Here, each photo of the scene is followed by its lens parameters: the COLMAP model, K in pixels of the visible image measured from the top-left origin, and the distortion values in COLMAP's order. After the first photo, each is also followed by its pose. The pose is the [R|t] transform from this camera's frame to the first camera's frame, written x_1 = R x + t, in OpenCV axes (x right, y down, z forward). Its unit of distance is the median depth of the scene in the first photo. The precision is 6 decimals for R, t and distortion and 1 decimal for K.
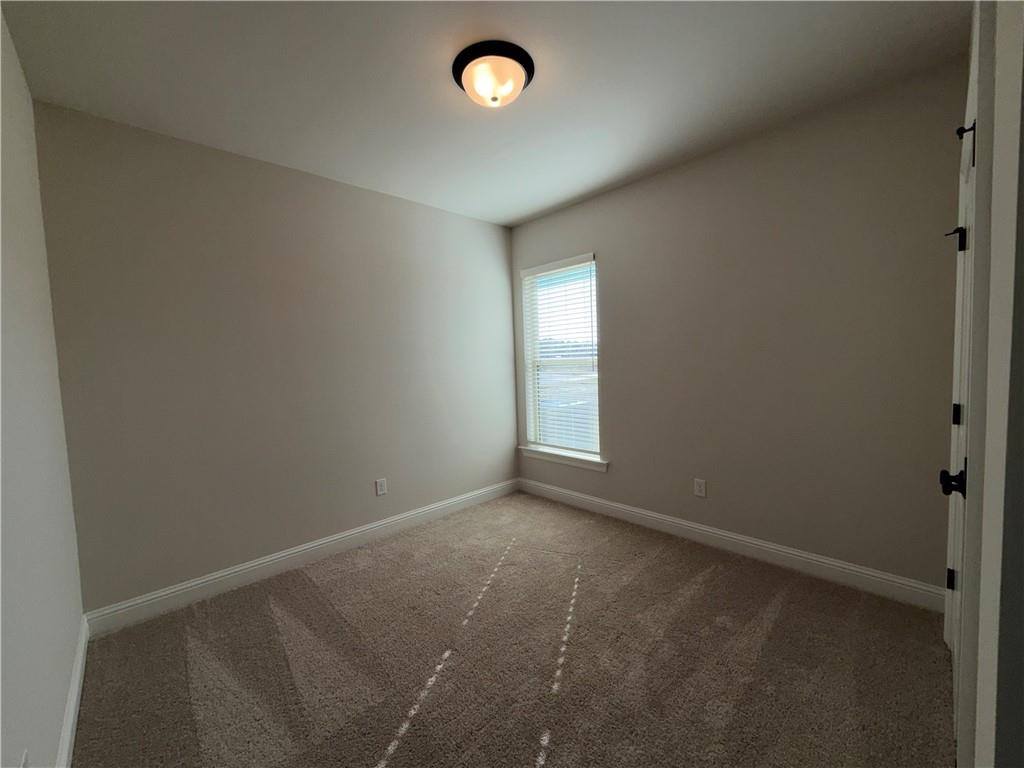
lens RADIAL K [[406.5, 0, 507.1], [0, 406.5, 378.0], [0, 0, 1]] dist [-0.000841, -0.000327]
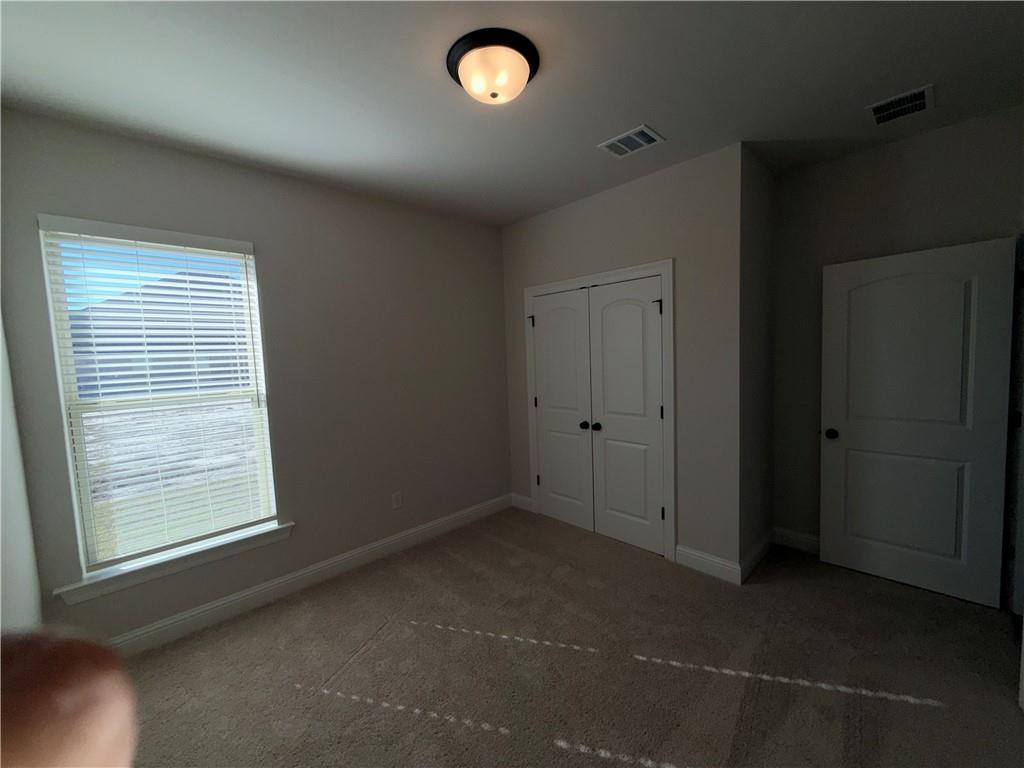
lens RADIAL K [[406.5, 0, 510.4], [0, 406.5, 382.9], [0, 0, 1]] dist [-0.000841, -0.000327]
pose [[-0.004041, -0.031591, 0.999493, -0.515825], [0.084697, 0.995899, 0.031820, -0.046544], [-0.996399, 0.084782, -0.001349, 0.566691]]
